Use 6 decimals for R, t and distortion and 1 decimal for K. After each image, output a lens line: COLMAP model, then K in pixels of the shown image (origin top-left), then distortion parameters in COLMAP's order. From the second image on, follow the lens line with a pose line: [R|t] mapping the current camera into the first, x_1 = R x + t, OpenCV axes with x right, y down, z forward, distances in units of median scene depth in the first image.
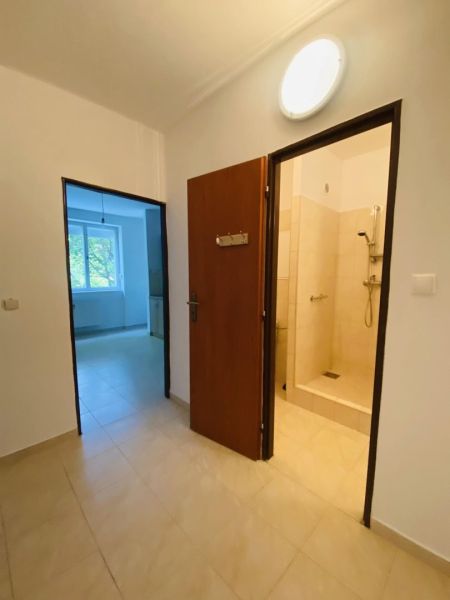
lens RADIAL K [[241.8, 0, 223.9], [0, 241.8, 301.9], [0, 0, 1]] dist [0.001193, -0.005047]
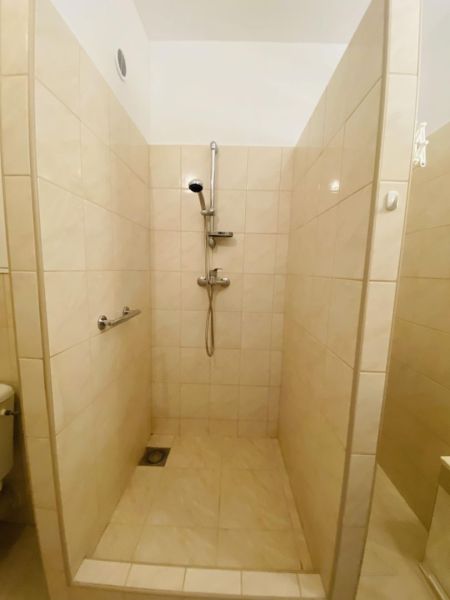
lens RADIAL K [[241.8, 0, 223.9], [0, 241.8, 297.7], [0, 0, 1]] dist [0.001193, -0.005047]
pose [[0.730198, -0.065497, 0.680089, 0.232373], [0.045833, 0.997848, 0.046889, -0.064526], [-0.681697, -0.003068, 0.731628, 0.546359]]
